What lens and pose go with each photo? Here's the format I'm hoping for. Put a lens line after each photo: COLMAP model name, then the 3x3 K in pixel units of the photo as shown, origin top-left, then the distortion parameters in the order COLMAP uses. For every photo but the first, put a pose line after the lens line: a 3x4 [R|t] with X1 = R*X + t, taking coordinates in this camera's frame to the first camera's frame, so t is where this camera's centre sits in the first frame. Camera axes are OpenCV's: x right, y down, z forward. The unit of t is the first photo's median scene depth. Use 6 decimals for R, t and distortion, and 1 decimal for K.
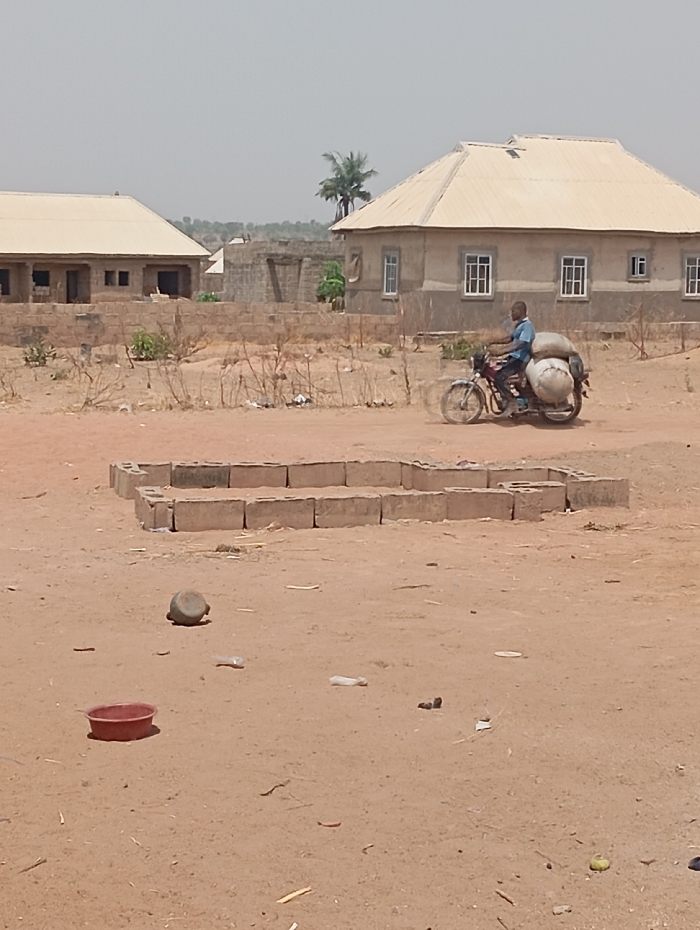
lens RADIAL K [[2247.5, 0, 349.6], [0, 2247.5, 464.5], [0, 0, 1]] dist [0.093419, 0.000000]
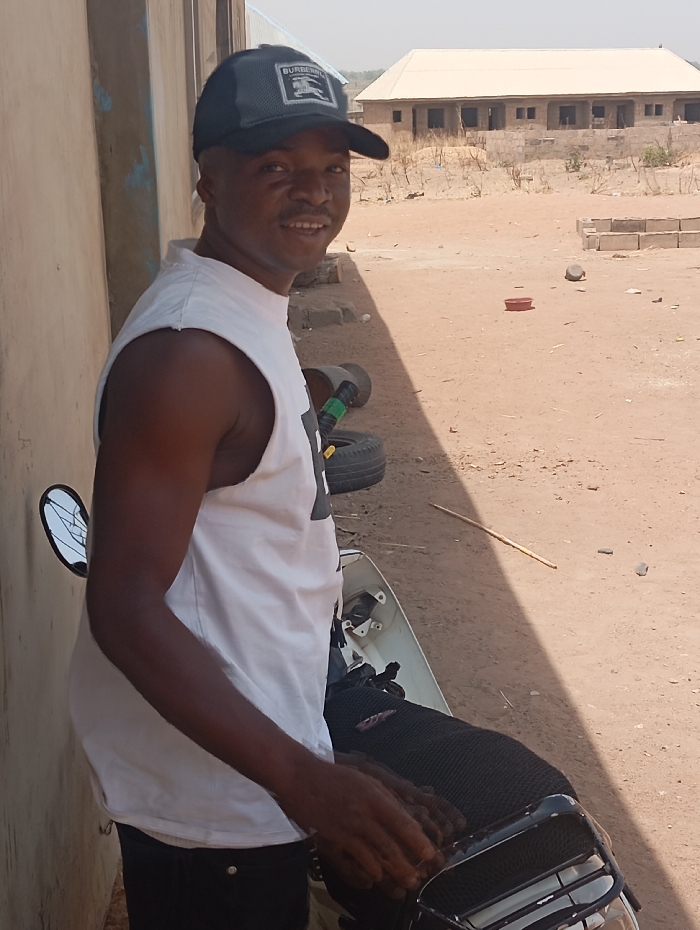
lens RADIAL K [[1650.2, 0, 350.2], [0, 1650.2, 464.8], [0, 0, 1]] dist [-0.048370, 0.000000]
pose [[0.958643, 0.027468, -0.283282, 0.028007], [0.009185, 0.991828, 0.127254, 0.007355], [0.284463, -0.124593, 0.950556, -0.090156]]
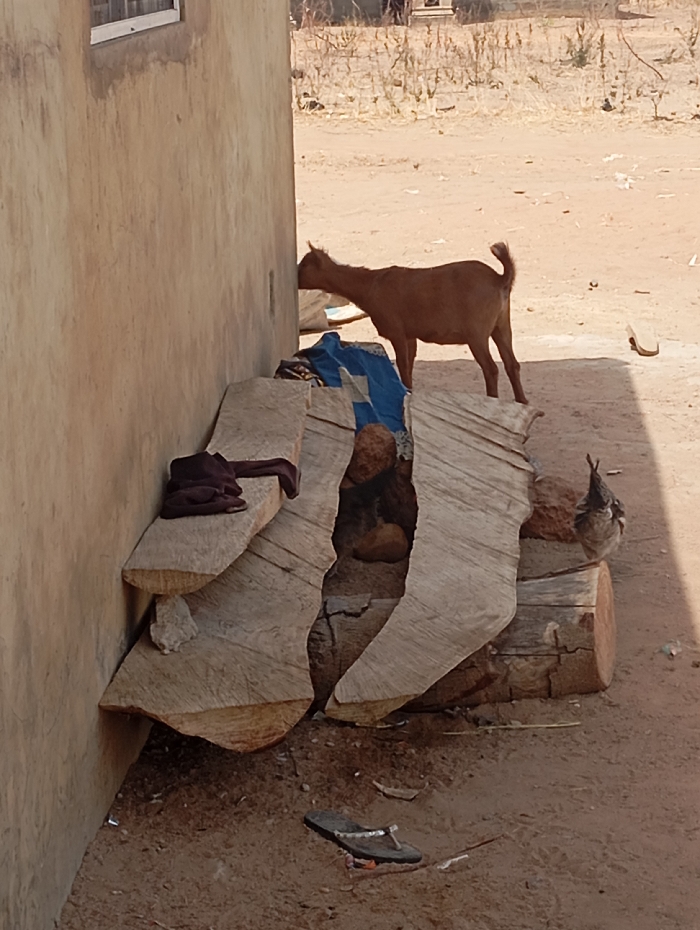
lens RADIAL K [[2469.9, 0, 350.1], [0, 2469.9, 465.0], [0, 0, 1]] dist [-0.059110, 0.000000]
pose [[0.921838, 0.050677, -0.384248, -0.015905], [-0.002039, 0.992035, 0.125943, -0.003581], [0.387570, -0.115316, 0.914599, 0.054033]]
